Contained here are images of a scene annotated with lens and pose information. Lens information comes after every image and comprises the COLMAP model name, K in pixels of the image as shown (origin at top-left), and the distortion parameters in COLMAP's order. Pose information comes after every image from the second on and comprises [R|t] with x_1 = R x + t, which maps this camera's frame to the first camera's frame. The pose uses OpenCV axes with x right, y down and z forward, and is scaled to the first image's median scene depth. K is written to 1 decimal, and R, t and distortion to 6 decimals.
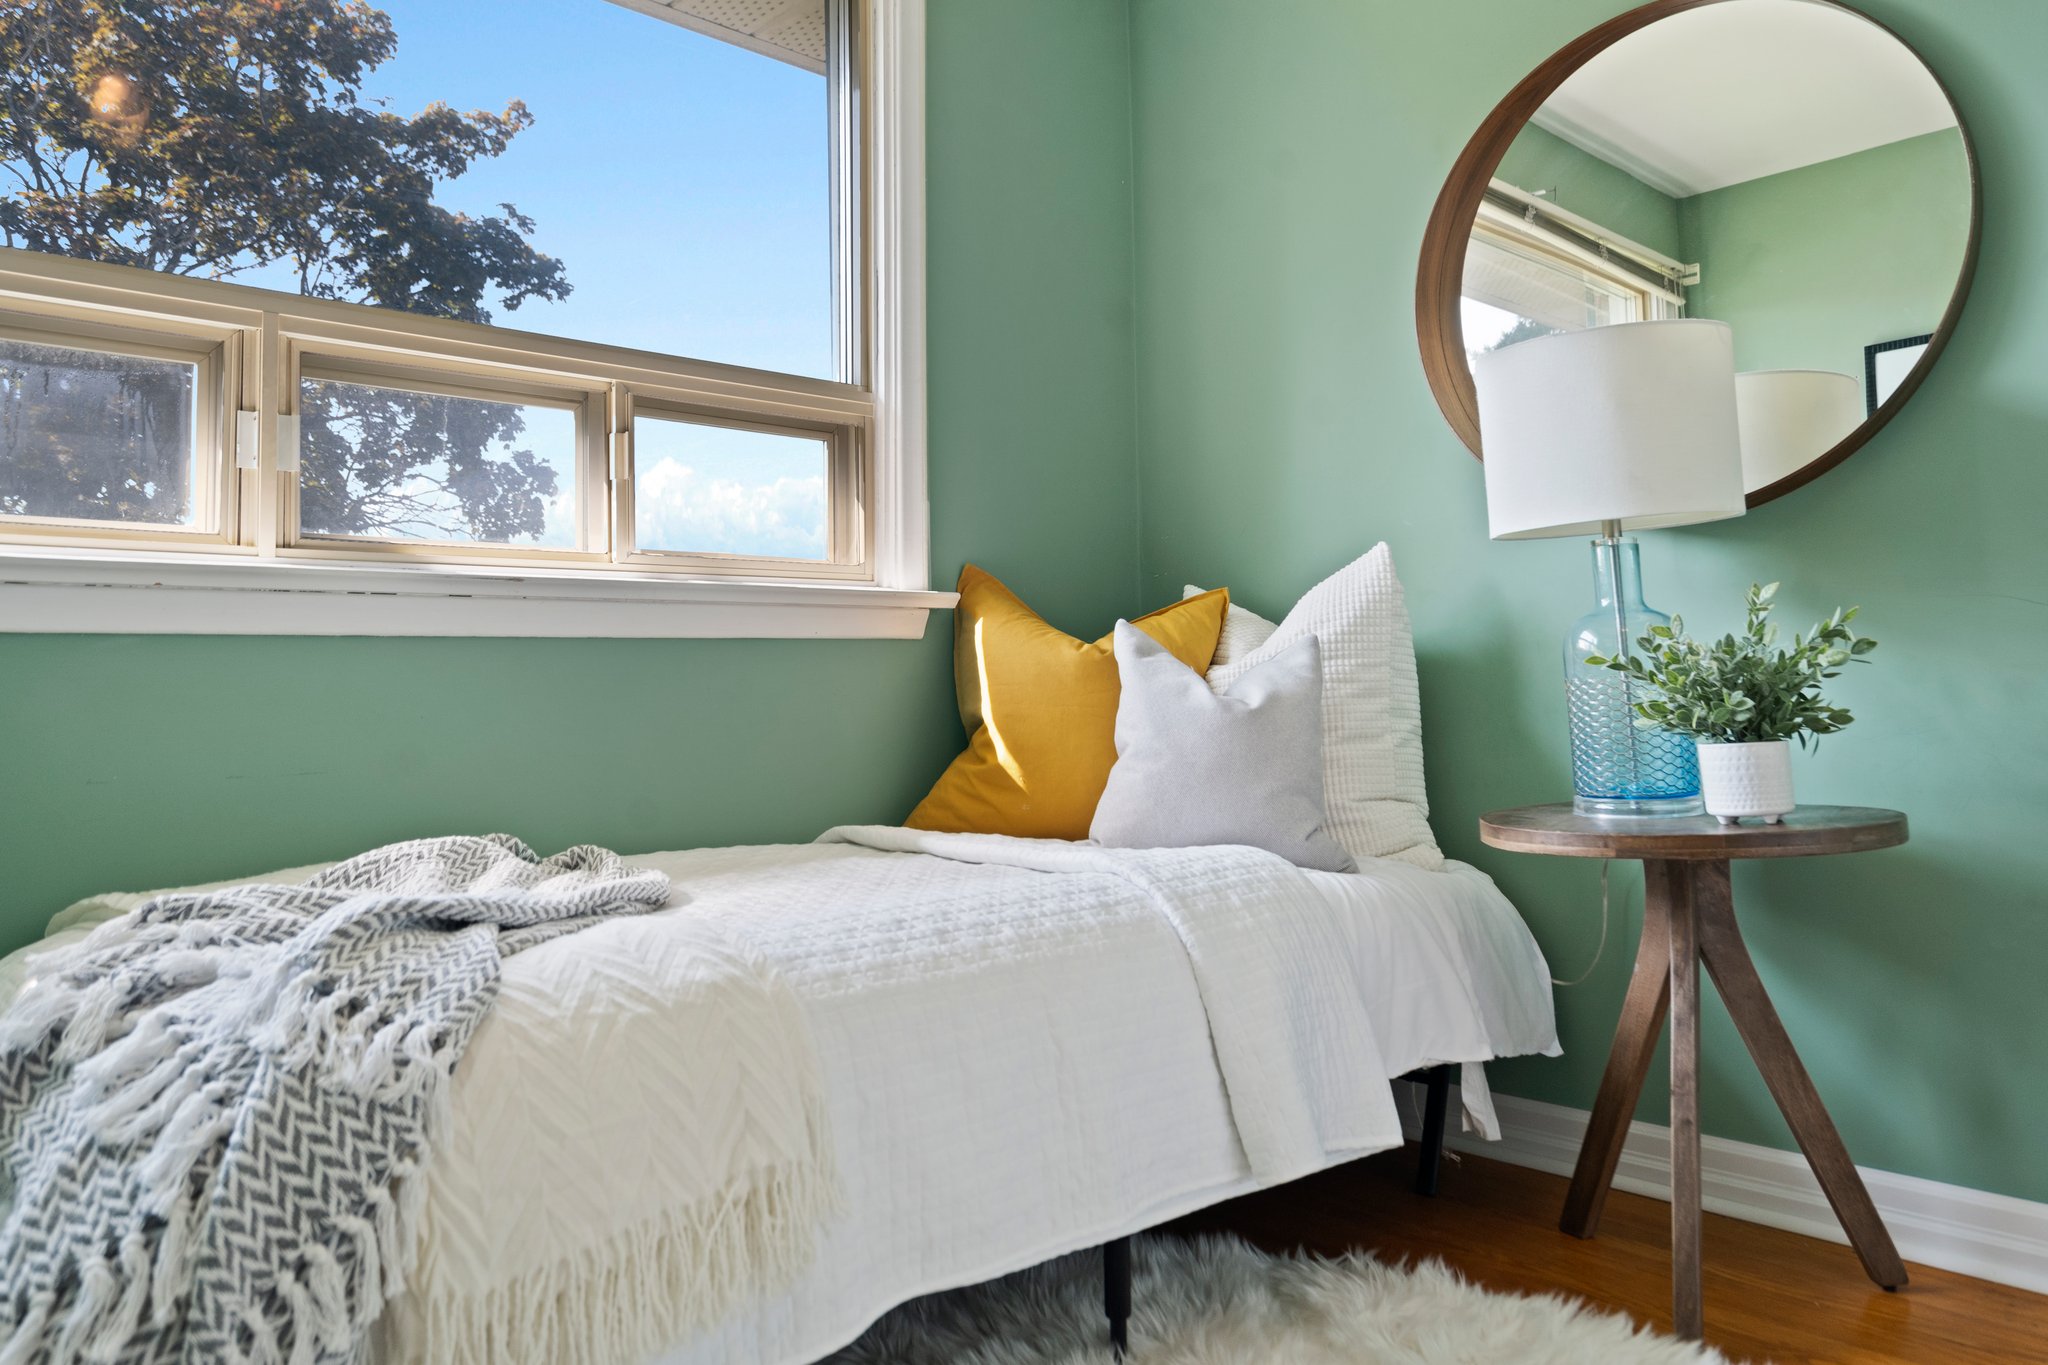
lens RADIAL K [[1437.6, 0, 1017.8], [0, 1437.6, 605.0], [0, 0, 1]] dist [0.017692, -0.011370]
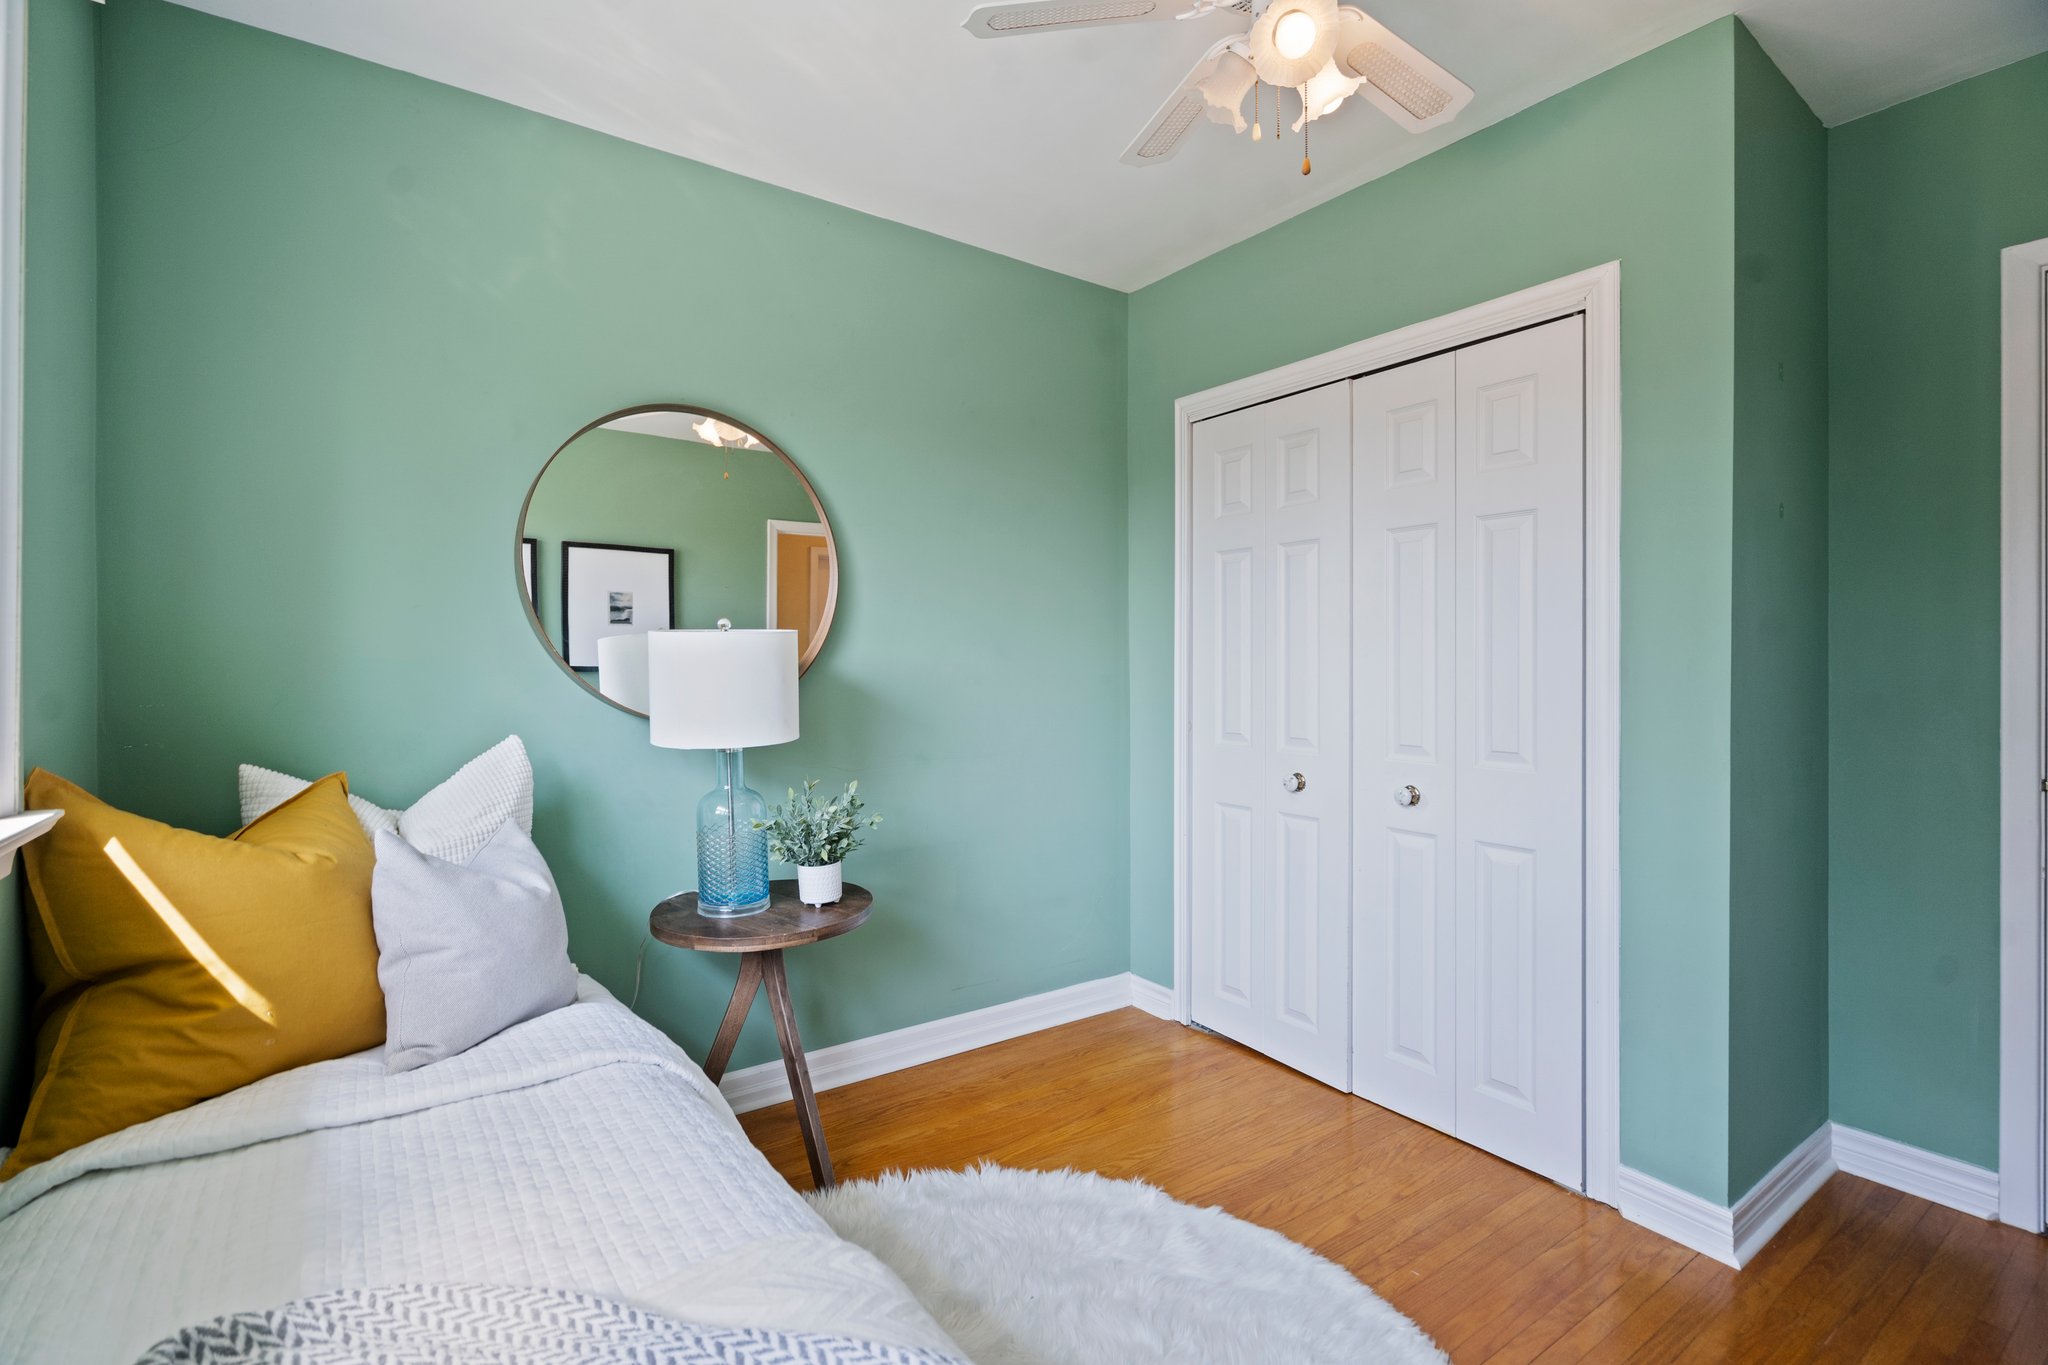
lens RADIAL K [[938.6, 0, 1012.5], [0, 938.6, 671.4], [0, 0, 1]] dist [-0.006457, 0.003301]
pose [[0.137118, 0.016969, 0.990409, -0.677811], [-0.060362, 0.998138, -0.008744, -0.156939], [-0.988714, -0.058584, 0.137887, 0.574109]]
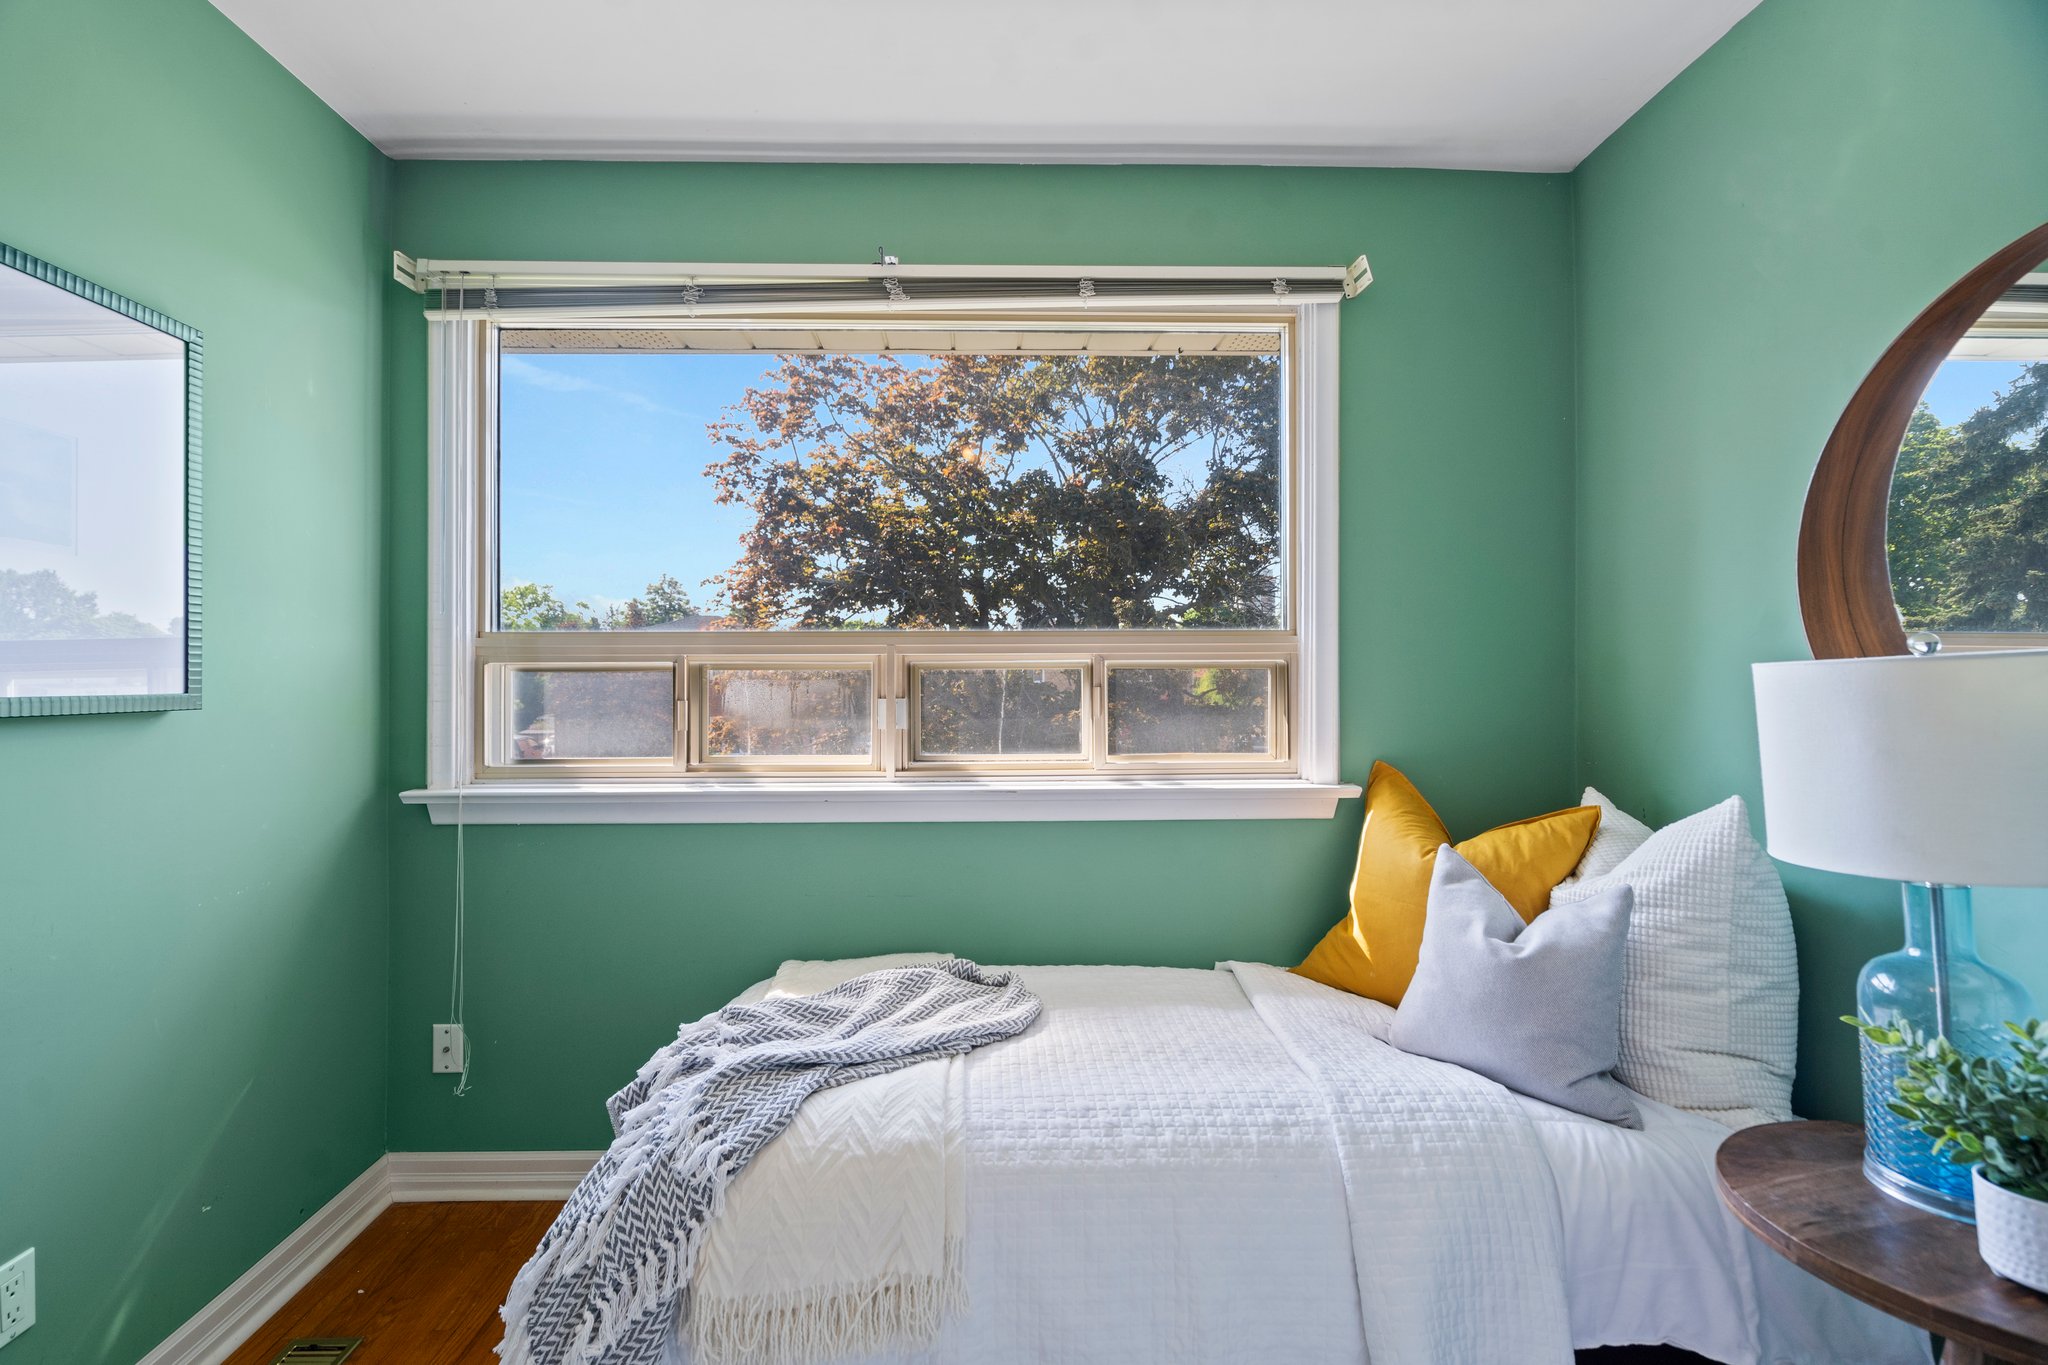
lens RADIAL K [[938.6, 0, 997.8], [0, 938.6, 662.6], [0, 0, 1]] dist [-0.006457, 0.003301]
pose [[0.733084, 0.010625, -0.680055, 0.416096], [0.026162, 0.998697, 0.043806, -0.235488], [0.679635, -0.049905, 0.731851, 0.213714]]
